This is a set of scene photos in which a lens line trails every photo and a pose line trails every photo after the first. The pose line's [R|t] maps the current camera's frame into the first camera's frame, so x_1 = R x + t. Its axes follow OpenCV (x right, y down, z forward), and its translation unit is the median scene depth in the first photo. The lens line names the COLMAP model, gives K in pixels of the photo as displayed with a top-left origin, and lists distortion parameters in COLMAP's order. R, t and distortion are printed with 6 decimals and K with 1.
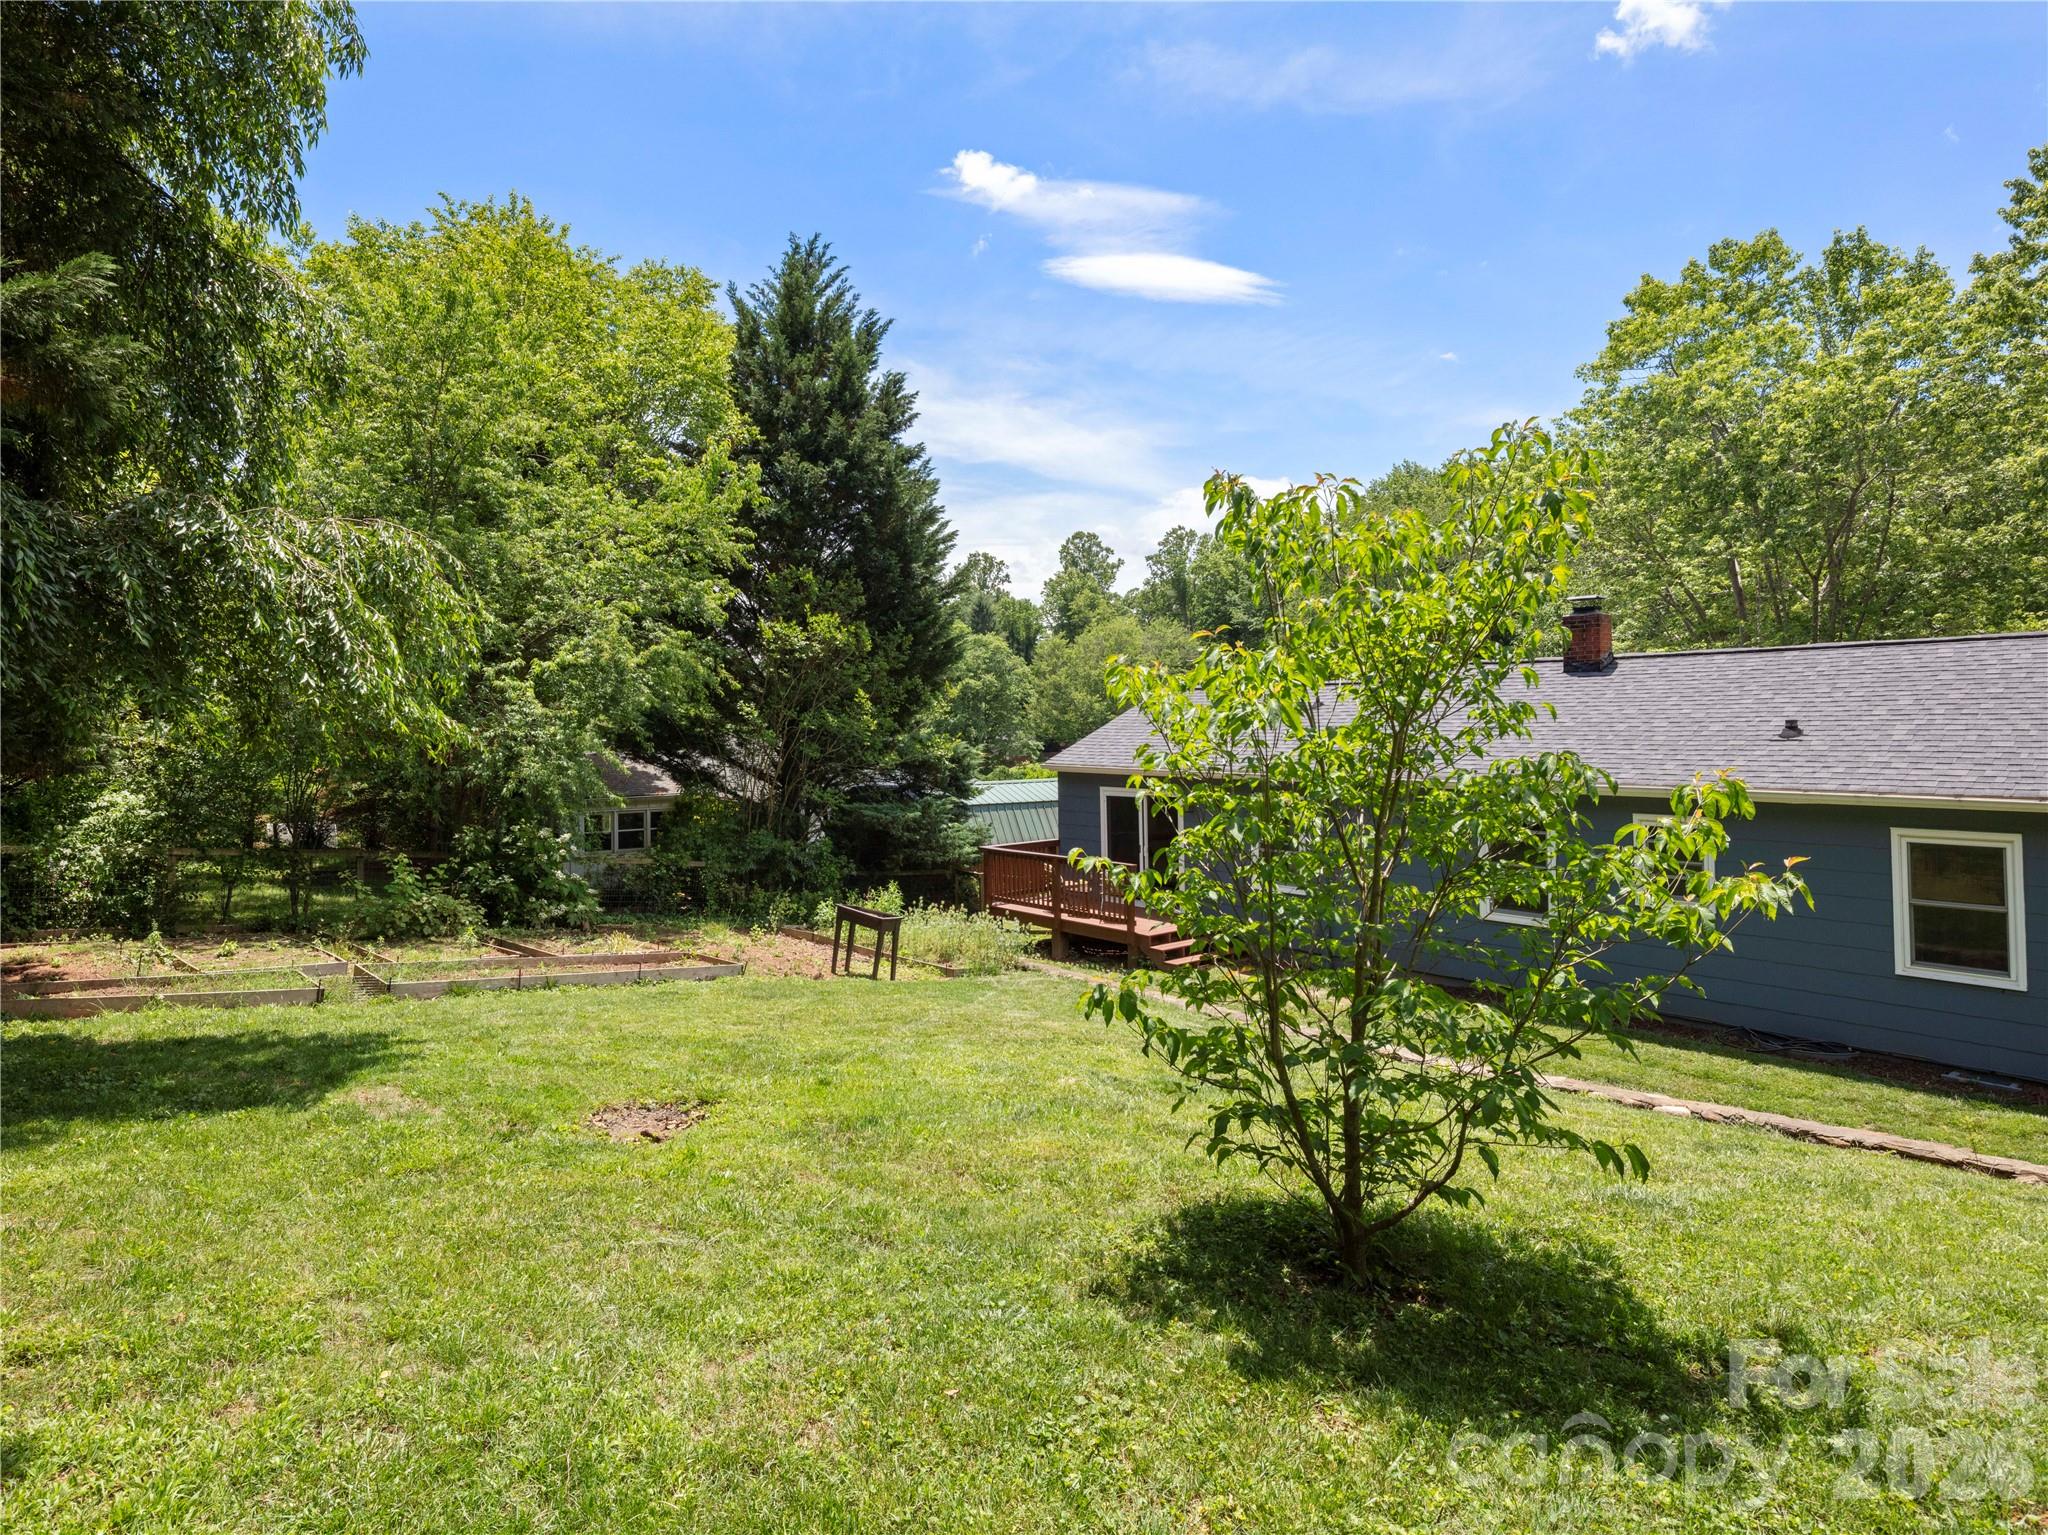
lens RADIAL K [[1128.3, 0, 921.1], [0, 1128.3, 713.8], [0, 0, 1]] dist [0.009916, -0.008901]
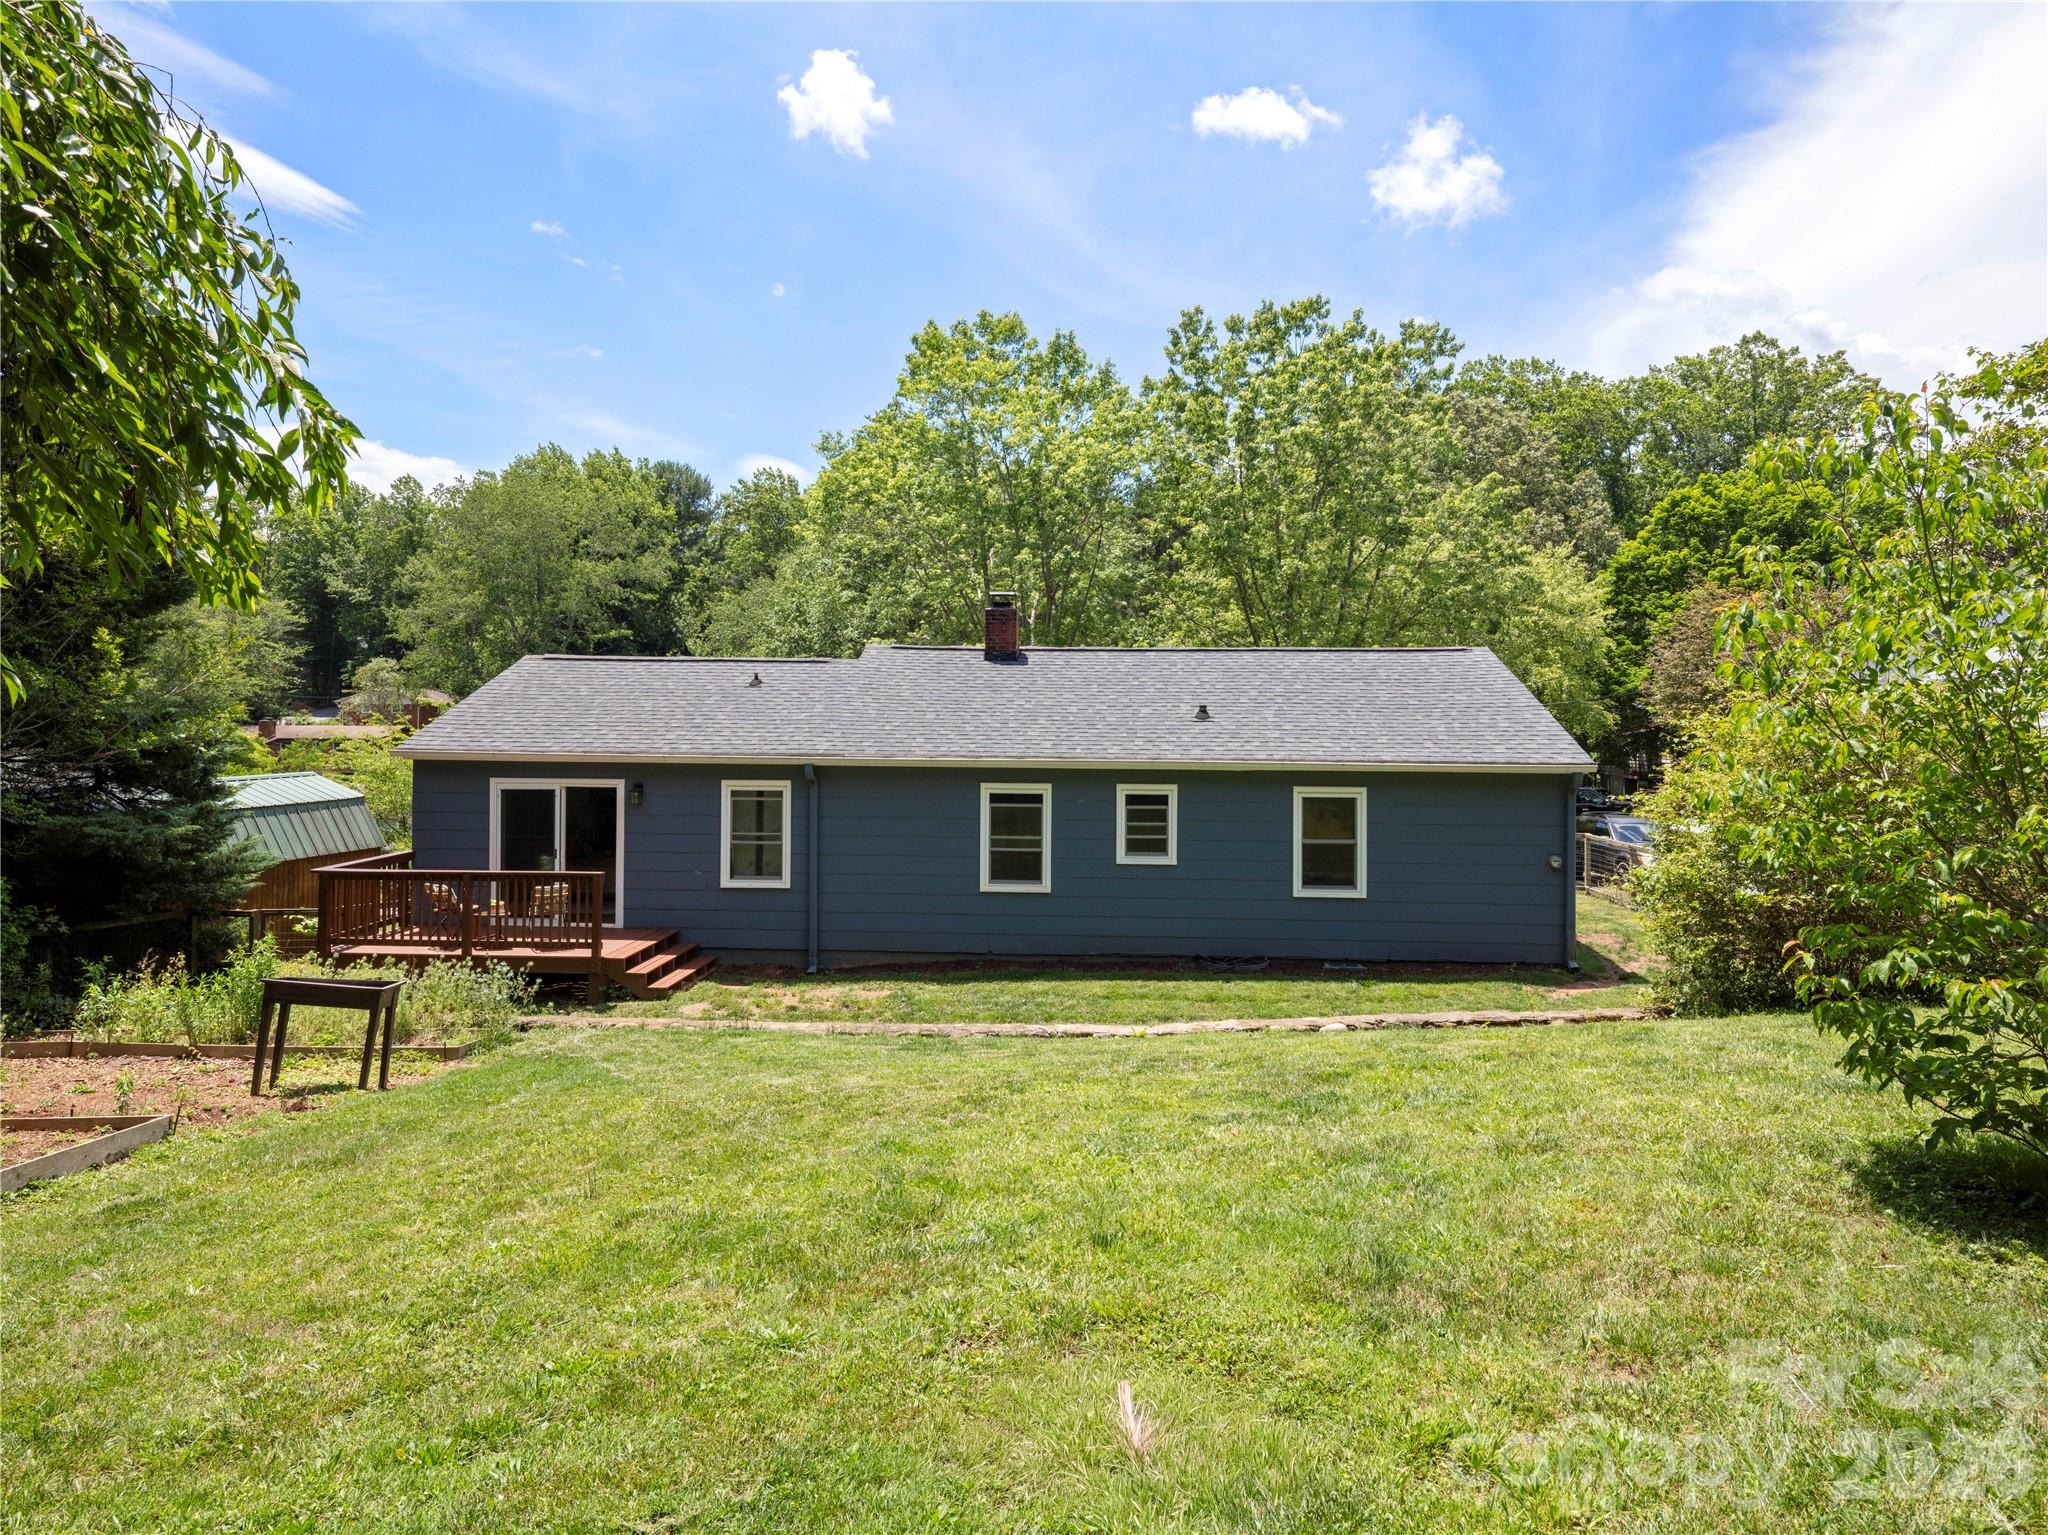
lens RADIAL K [[1128.3, 0, 1061.4], [0, 1128.3, 705.1], [0, 0, 1]] dist [0.009916, -0.008901]
pose [[0.635877, 0.023453, 0.771434, -0.160680], [-0.022665, 0.999675, -0.011710, 0.012890], [-0.771458, -0.010039, 0.636202, 0.175967]]
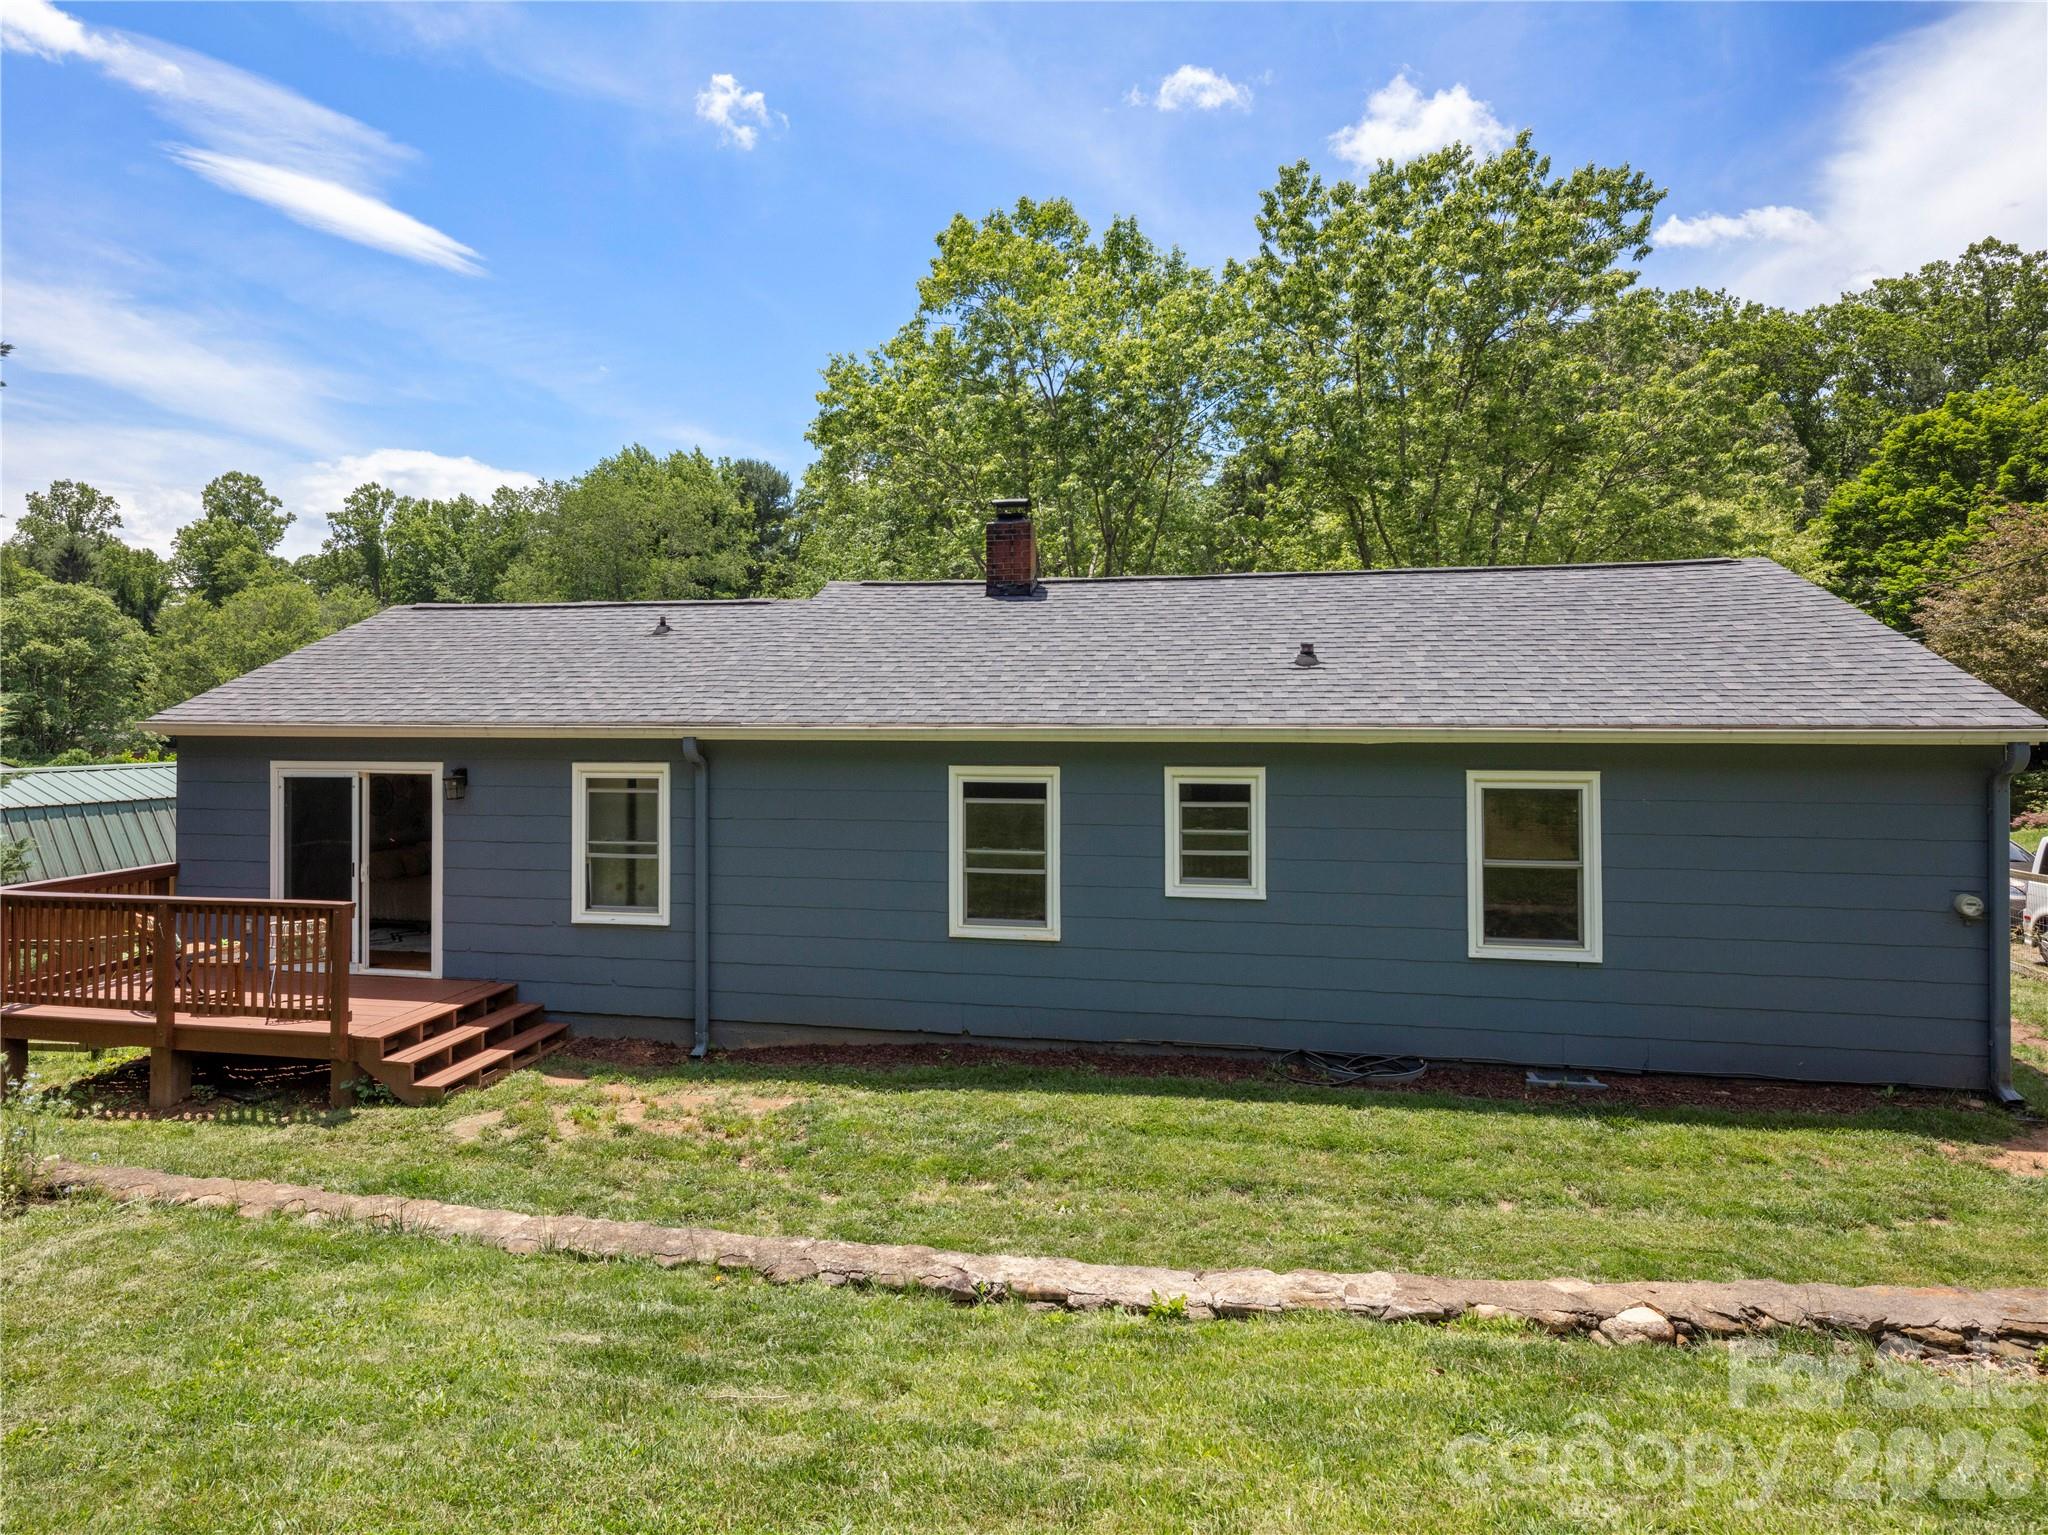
lens RADIAL K [[1128.3, 0, 992.9], [0, 1128.3, 704.2], [0, 0, 1]] dist [0.009916, -0.008901]
pose [[0.741973, 0.019246, 0.670154, 0.043184], [-0.014259, 0.999815, -0.012926, 0.033294], [-0.670278, 0.000035, 0.742110, 0.305031]]
